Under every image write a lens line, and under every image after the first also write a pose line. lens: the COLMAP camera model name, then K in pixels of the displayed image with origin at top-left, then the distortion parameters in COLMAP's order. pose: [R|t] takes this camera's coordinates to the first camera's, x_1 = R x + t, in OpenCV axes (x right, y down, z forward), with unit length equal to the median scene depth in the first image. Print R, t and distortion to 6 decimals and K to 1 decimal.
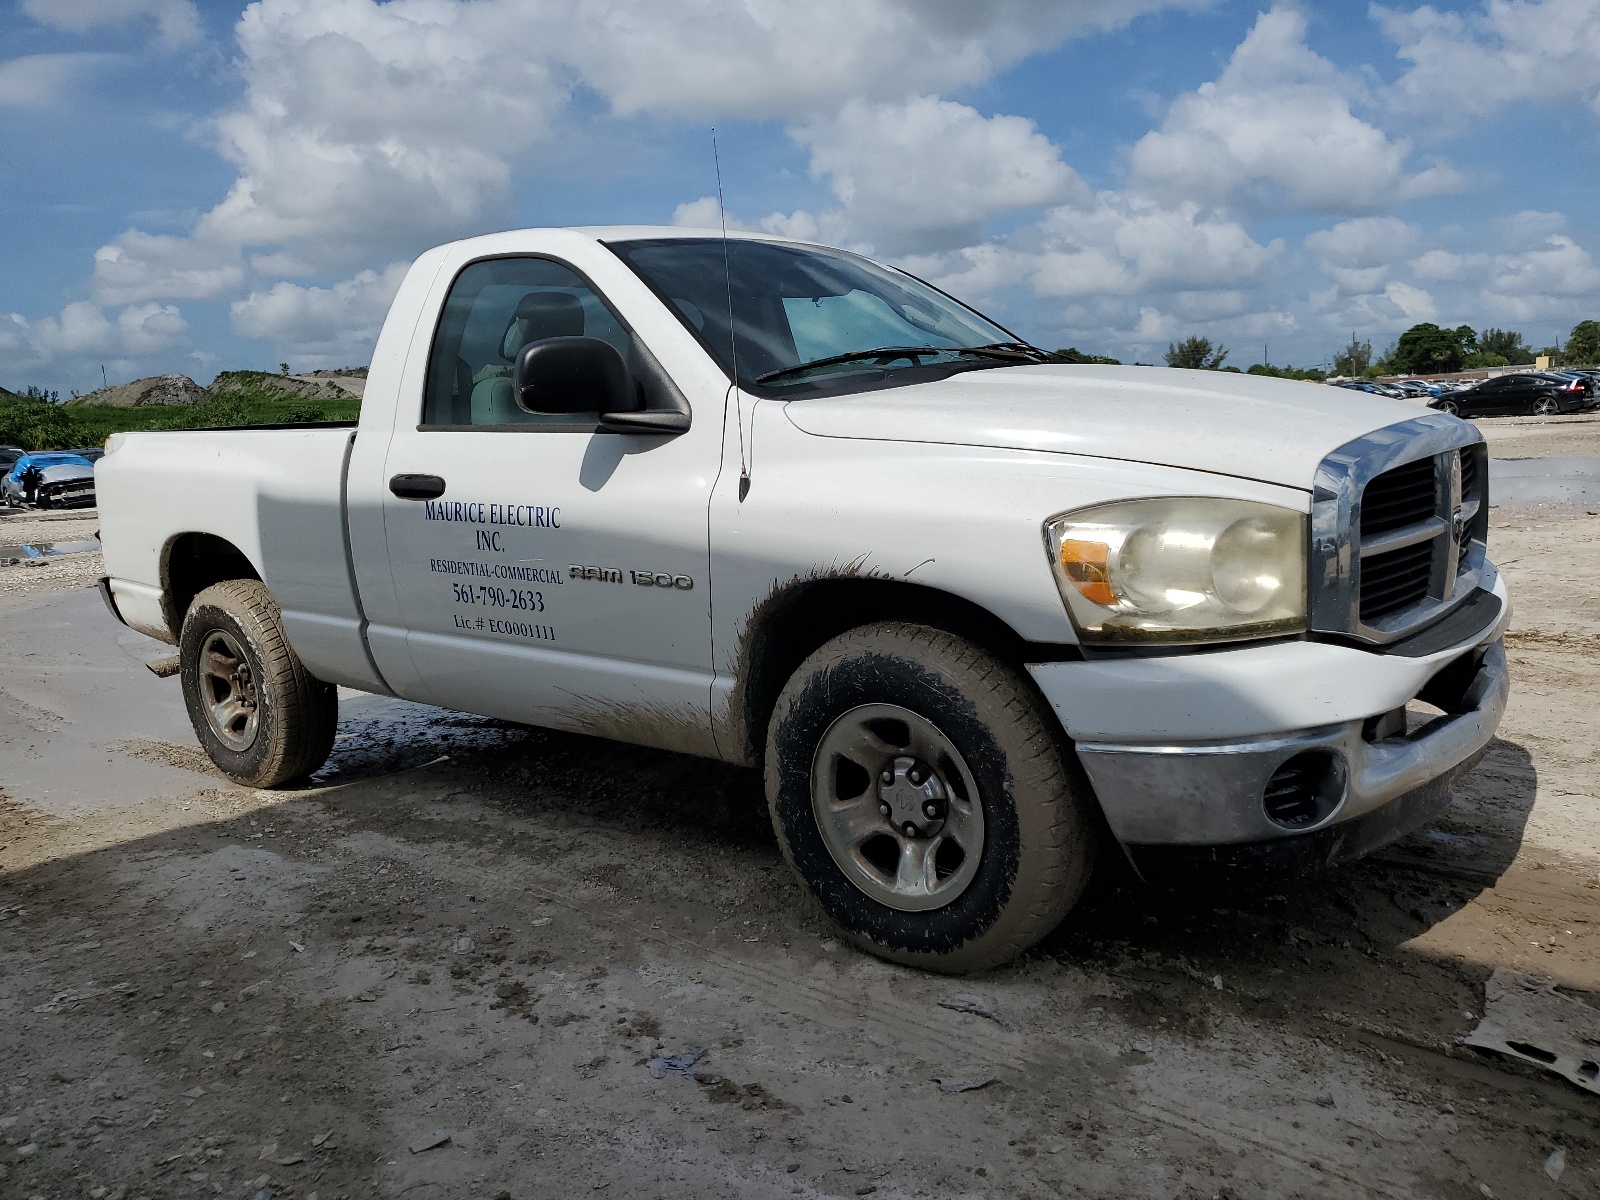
lens RADIAL K [[1223.4, 0, 807.7], [0, 1223.4, 604.3], [0, 0, 1]] dist [0.007287, 0.020715]
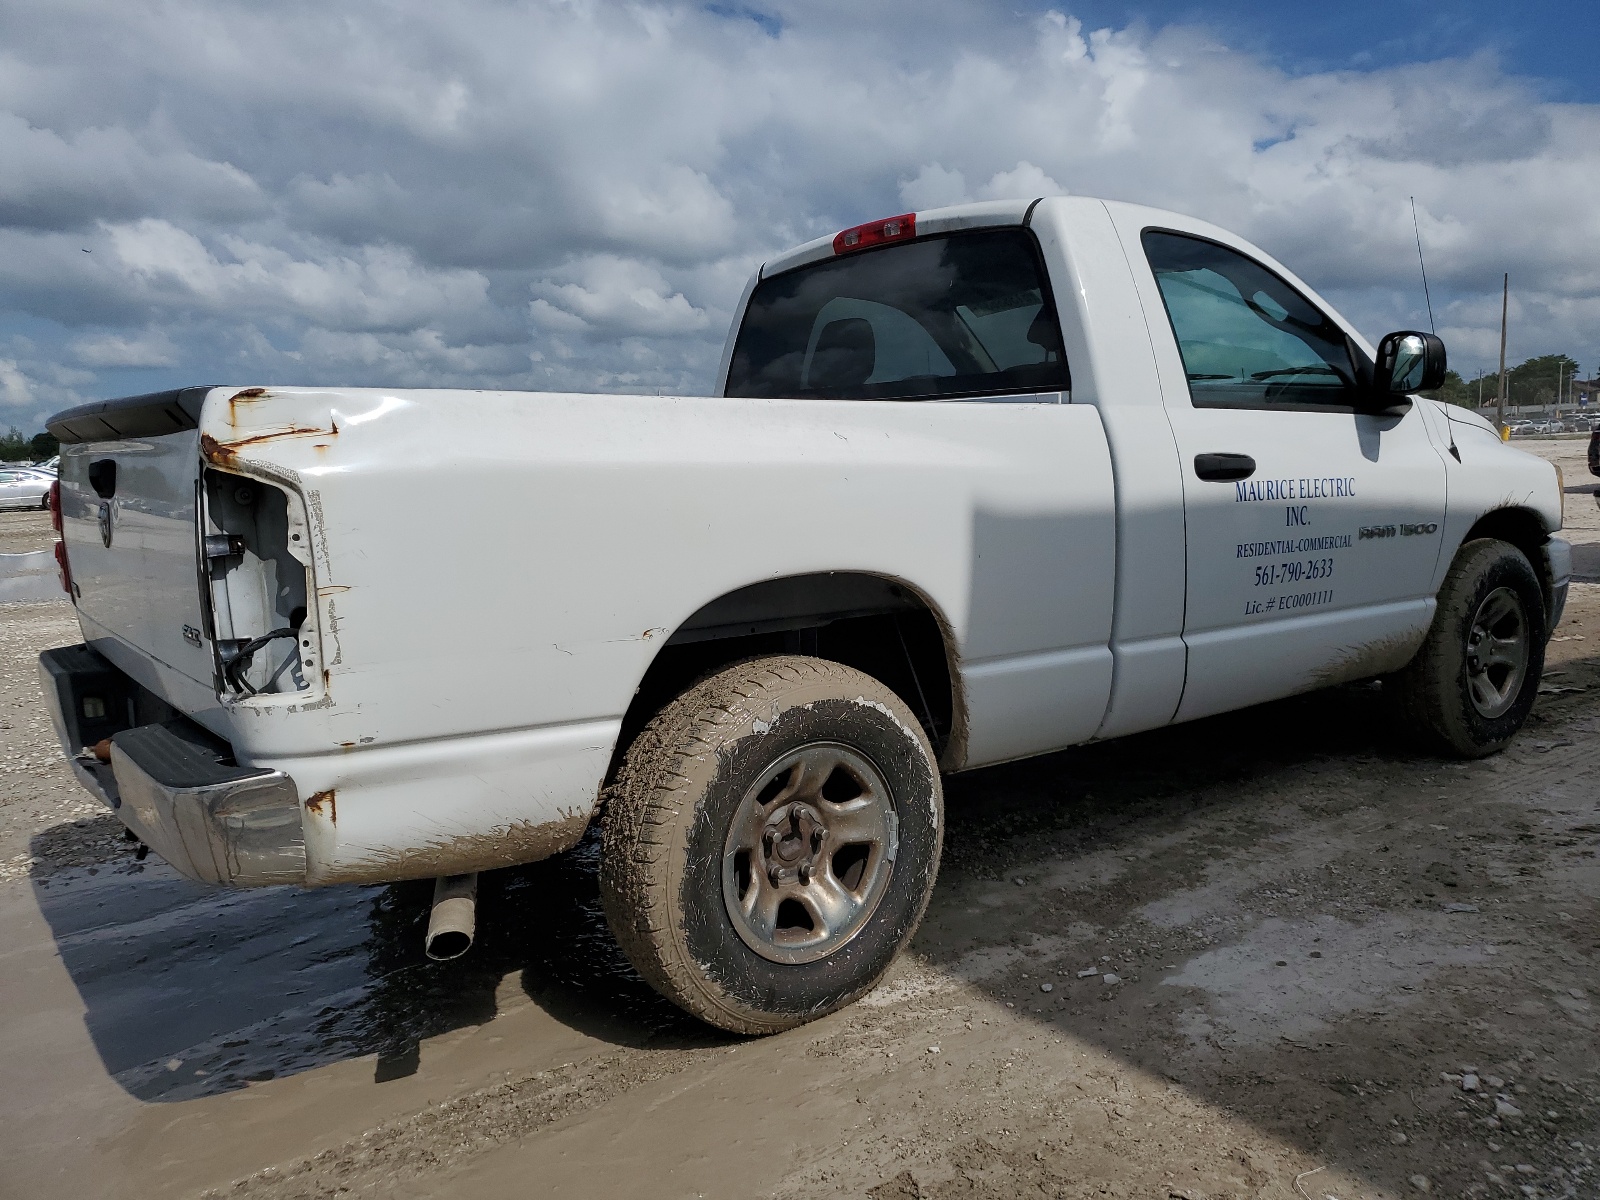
lens RADIAL K [[1223.4, 0, 803.3], [0, 1223.4, 602.2], [0, 0, 1]] dist [0.007287, 0.020715]
pose [[0.255851, -0.076527, 0.963682, -1.356739], [0.172040, 0.984553, 0.032508, -0.085262], [-0.951284, 0.157475, 0.265065, 1.129629]]
